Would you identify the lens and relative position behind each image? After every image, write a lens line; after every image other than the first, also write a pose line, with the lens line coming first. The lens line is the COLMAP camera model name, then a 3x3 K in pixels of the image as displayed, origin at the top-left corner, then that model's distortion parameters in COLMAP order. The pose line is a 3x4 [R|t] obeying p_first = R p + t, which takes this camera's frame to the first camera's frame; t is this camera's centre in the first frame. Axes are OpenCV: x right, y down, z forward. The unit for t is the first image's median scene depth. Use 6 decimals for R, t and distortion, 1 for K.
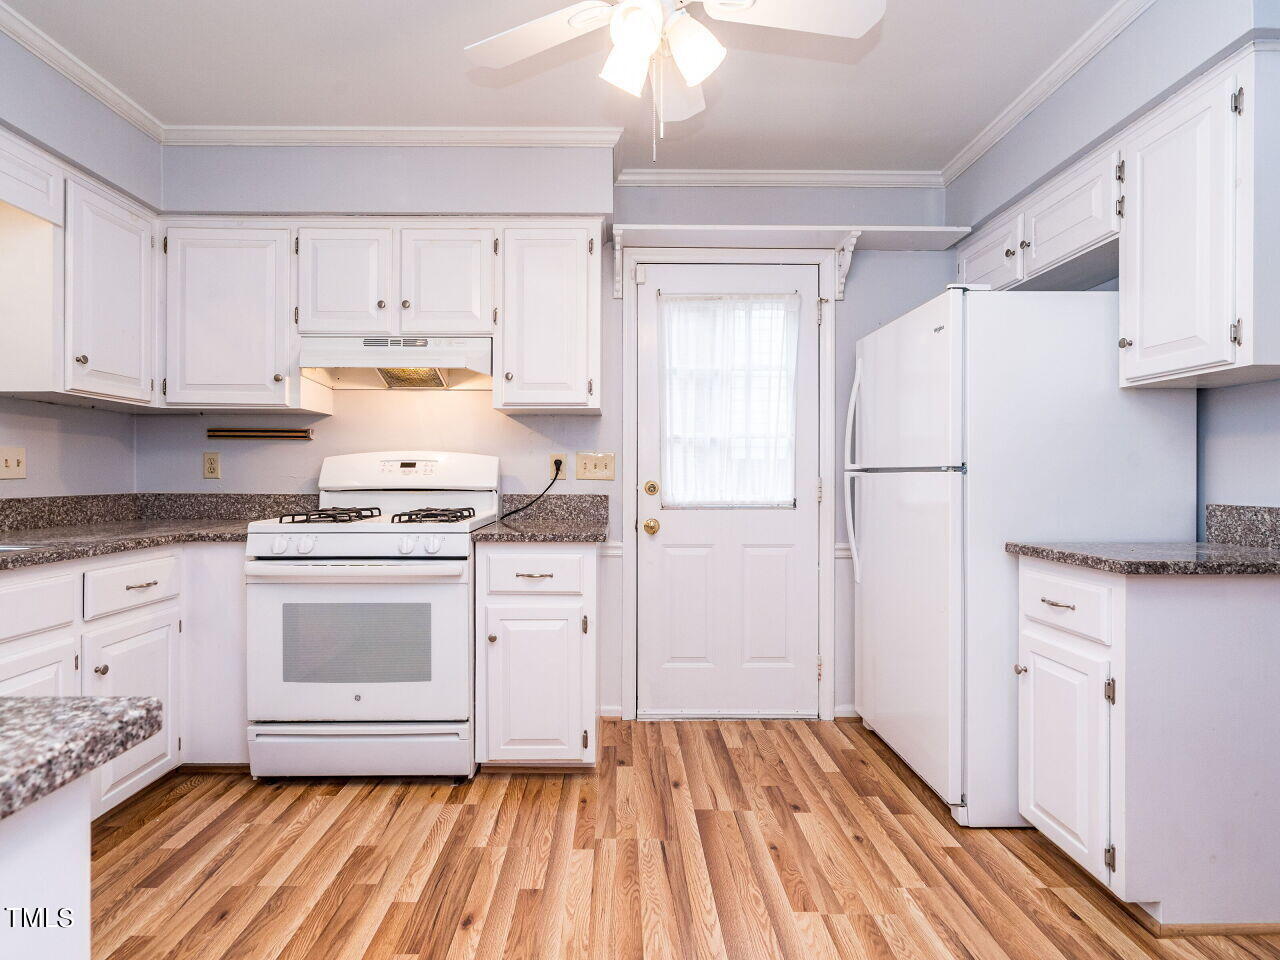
lens RADIAL K [[671.7, 0, 630.9], [0, 671.7, 477.6], [0, 0, 1]] dist [0.001552, 0.003492]
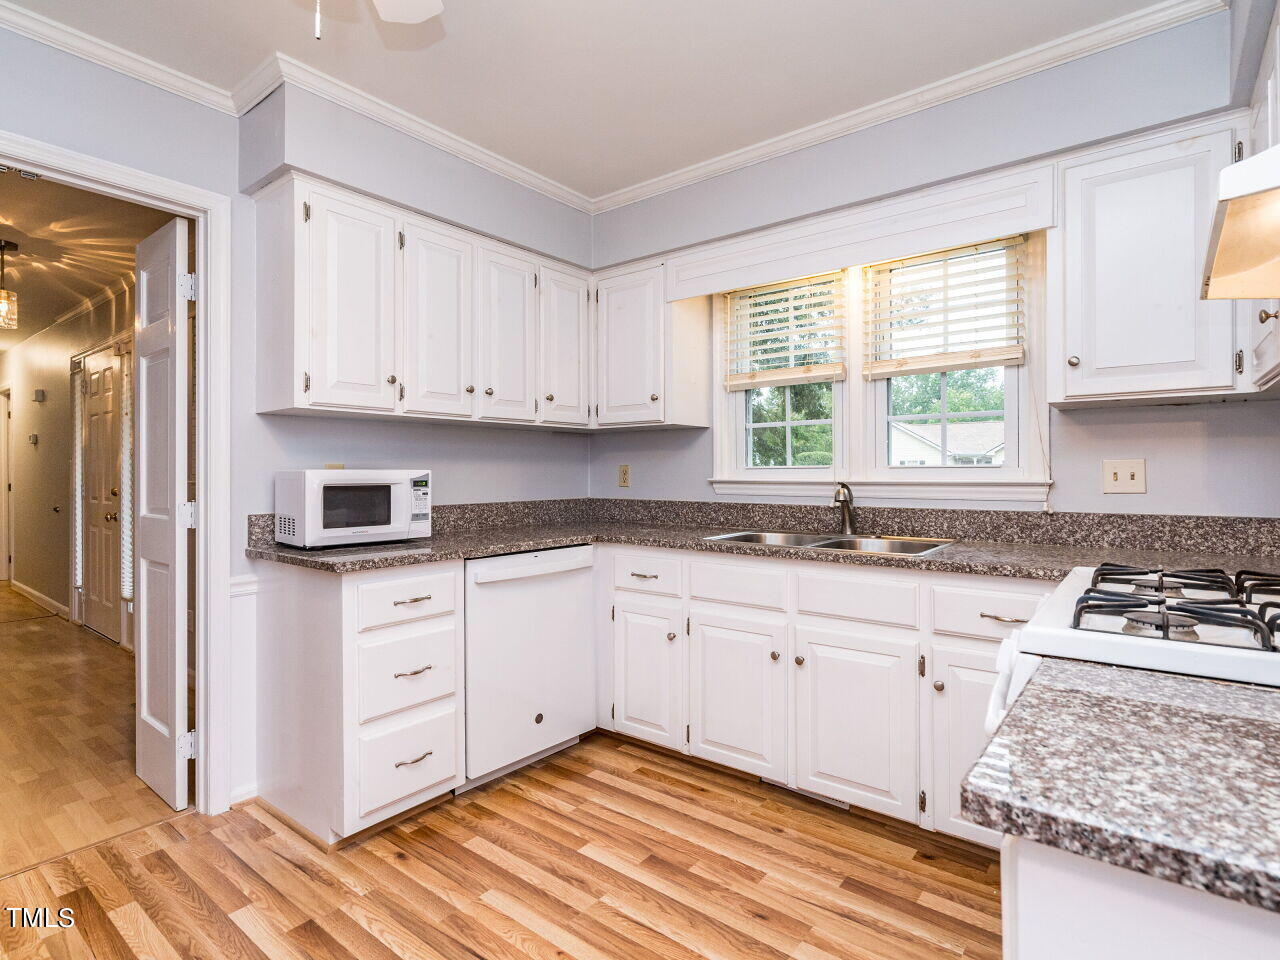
lens RADIAL K [[666.3, 0, 649.6], [0, 666.3, 471.5], [0, 0, 1]] dist [0.005139, -0.000345]
pose [[-0.626726, 0.001662, -0.779238, 0.214715], [0.001067, 0.999999, 0.001275, -0.029623], [0.779239, -0.000032, -0.626727, 1.049229]]
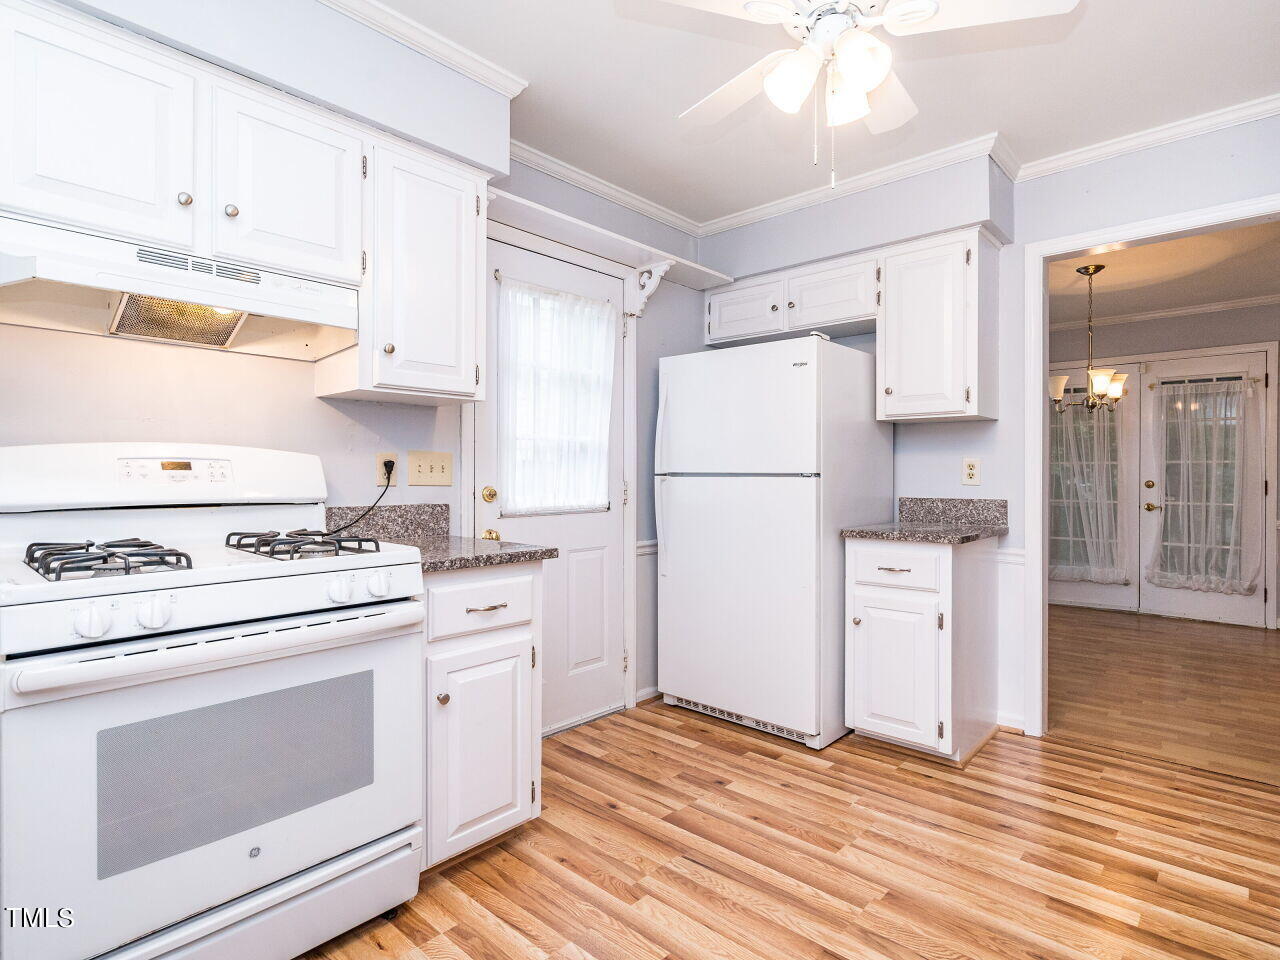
lens RADIAL K [[671.7, 0, 664.1], [0, 671.7, 476.3], [0, 0, 1]] dist [0.001552, 0.003492]
pose [[0.670545, -0.002396, 0.741865, -0.586134], [0.001198, 0.999997, 0.002146, -0.012087], [-0.741868, -0.000550, 0.670546, 0.306745]]
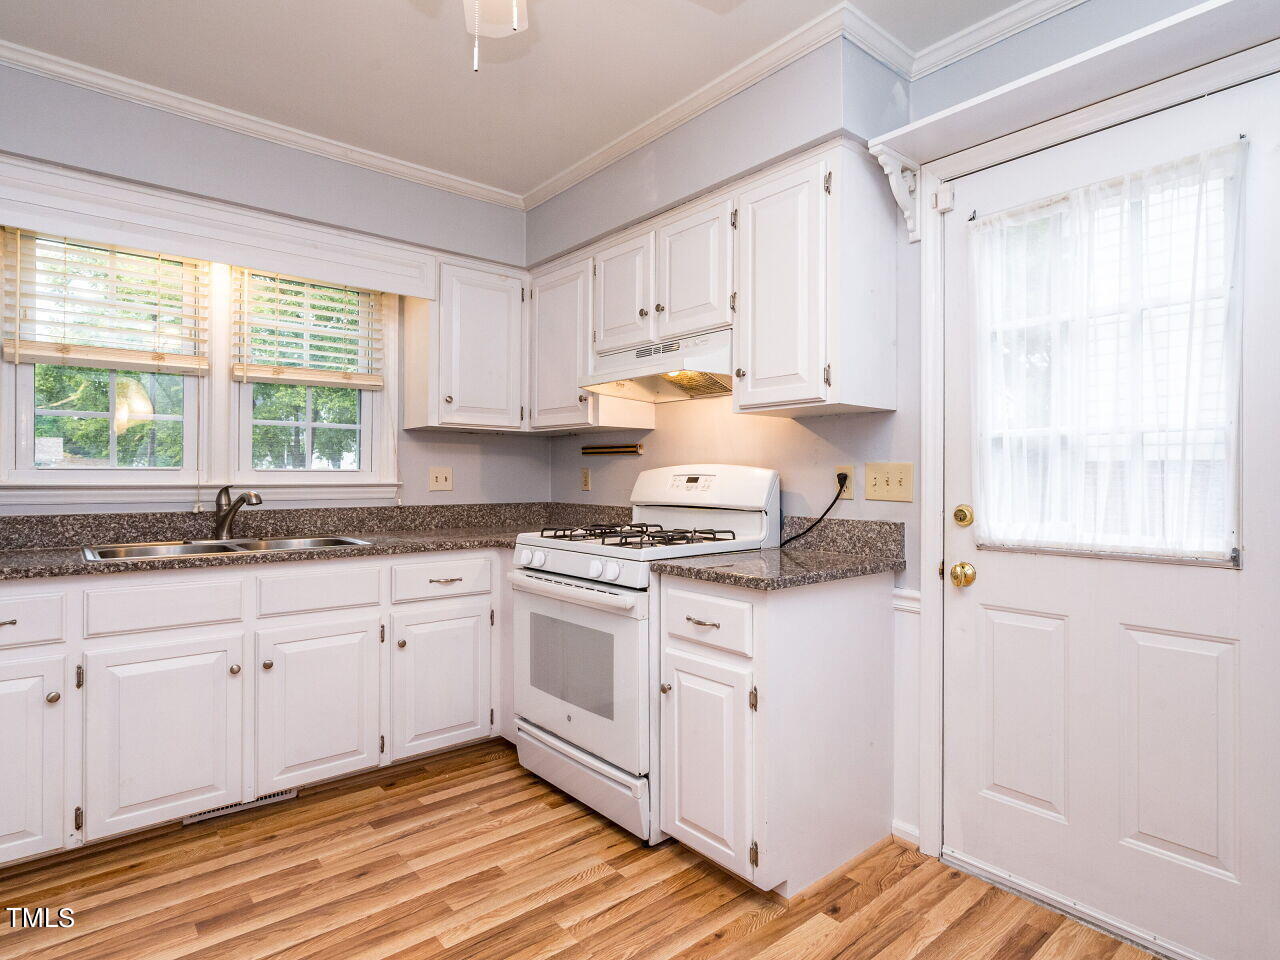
lens RADIAL K [[704.7, 0, 681.8], [0, 704.7, 475.4], [0, 0, 1]] dist [-0.001384, 0.000692]
pose [[0.655437, -0.000100, -0.755250, 0.465976], [-0.005012, 0.999977, -0.004481, -0.024528], [0.755234, 0.006722, 0.655421, 0.426876]]
